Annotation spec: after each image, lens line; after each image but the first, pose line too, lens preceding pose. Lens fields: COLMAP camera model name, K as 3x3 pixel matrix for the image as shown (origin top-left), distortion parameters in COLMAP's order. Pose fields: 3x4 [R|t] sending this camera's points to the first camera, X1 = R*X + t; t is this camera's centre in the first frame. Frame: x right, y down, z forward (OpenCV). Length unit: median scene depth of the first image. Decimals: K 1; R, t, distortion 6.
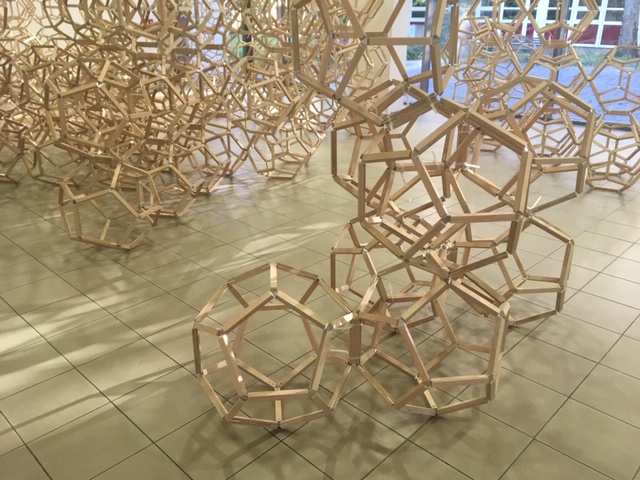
lens RADIAL K [[544.2, 0, 320.0], [0, 544.2, 240.0], [0, 0, 1]] dist [0.089781, -0.129147]
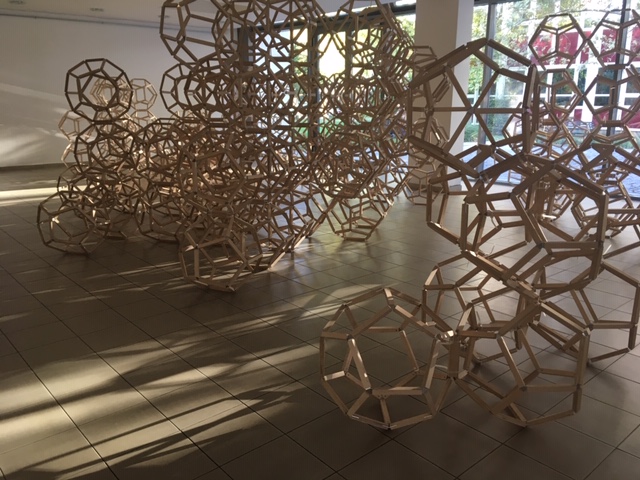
lens RADIAL K [[544.2, 0, 320.0], [0, 544.2, 240.0], [0, 0, 1]] dist [0.089781, -0.129147]
pose [[0.996559, 0.019573, -0.080547, -0.084589], [-0.030751, 0.989678, -0.139970, 0.069906], [0.076976, 0.141965, 0.986874, -0.139679]]
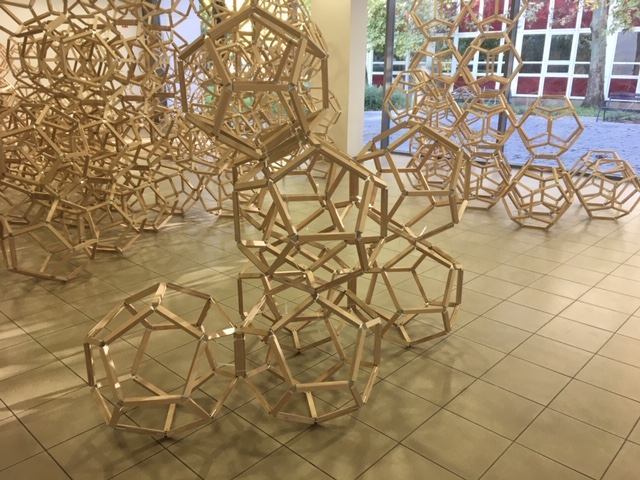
lens RADIAL K [[544.2, 0, 320.0], [0, 544.2, 240.0], [0, 0, 1]] dist [0.089781, -0.129147]
pose [[0.999864, -0.001186, 0.016442, 0.130908], [0.002570, 0.996430, -0.084384, 0.031496], [-0.016283, 0.084415, 0.996298, -0.069665]]
